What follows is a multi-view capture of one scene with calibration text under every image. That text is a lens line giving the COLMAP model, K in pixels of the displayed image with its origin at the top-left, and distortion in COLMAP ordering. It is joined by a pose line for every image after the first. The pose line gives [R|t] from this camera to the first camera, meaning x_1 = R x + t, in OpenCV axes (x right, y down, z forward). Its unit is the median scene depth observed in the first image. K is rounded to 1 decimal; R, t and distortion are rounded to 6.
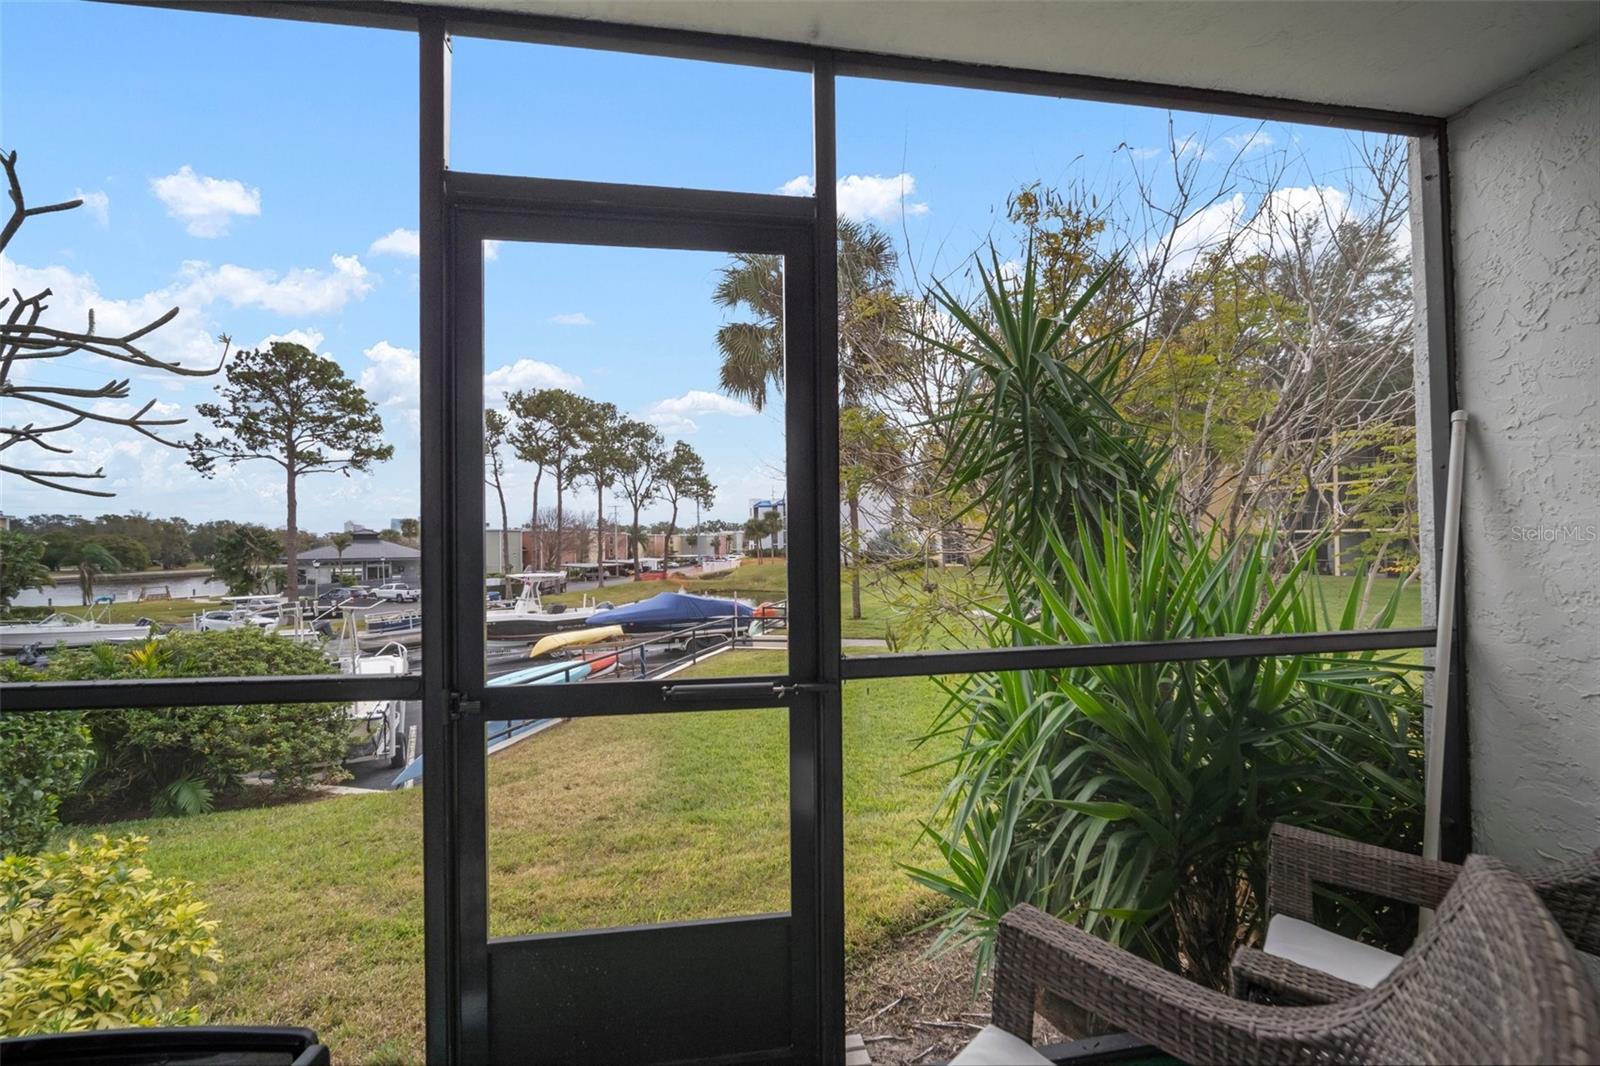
lens RADIAL K [[662.2, 0, 773.1], [0, 662.2, 539.2], [0, 0, 1]] dist [-0.000097, -0.000034]
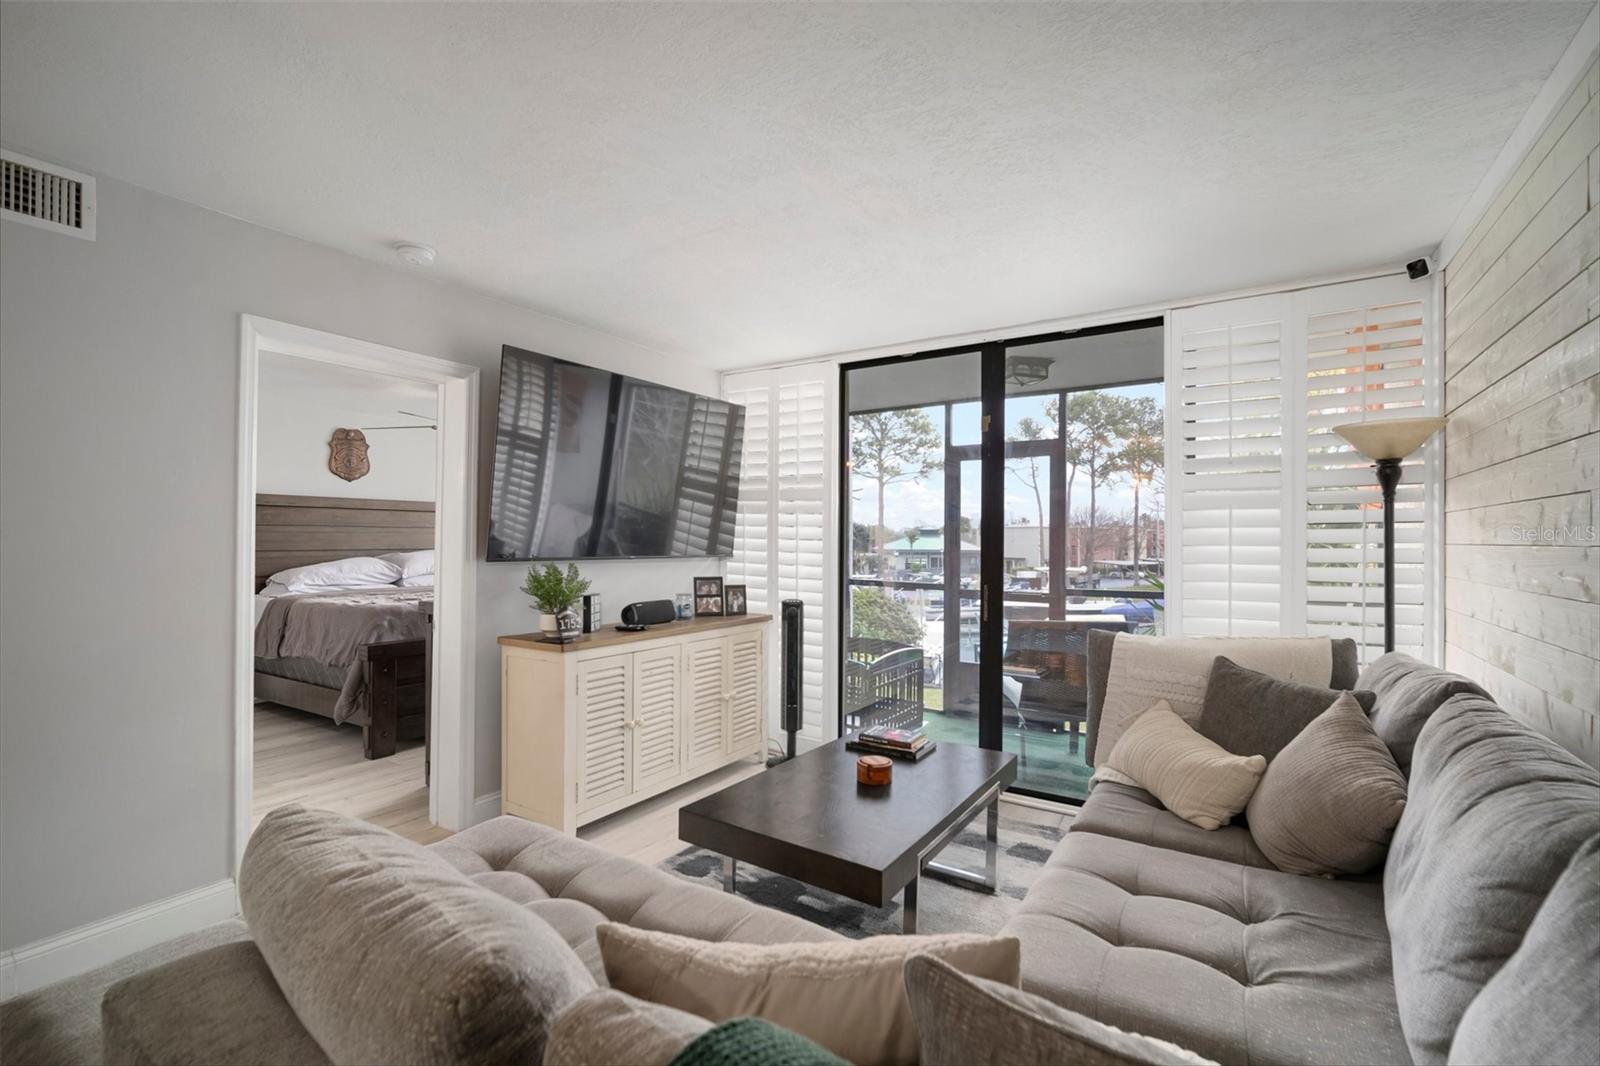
lens RADIAL K [[689.3, 0, 793.5], [0, 689.3, 522.8], [0, 0, 1]] dist [-0.001885, -0.000032]
pose [[0.734457, -0.001865, -0.678652, 0.063456], [-0.009232, 0.999876, -0.012739, -0.002613], [0.678592, 0.015622, 0.734349, -0.104951]]
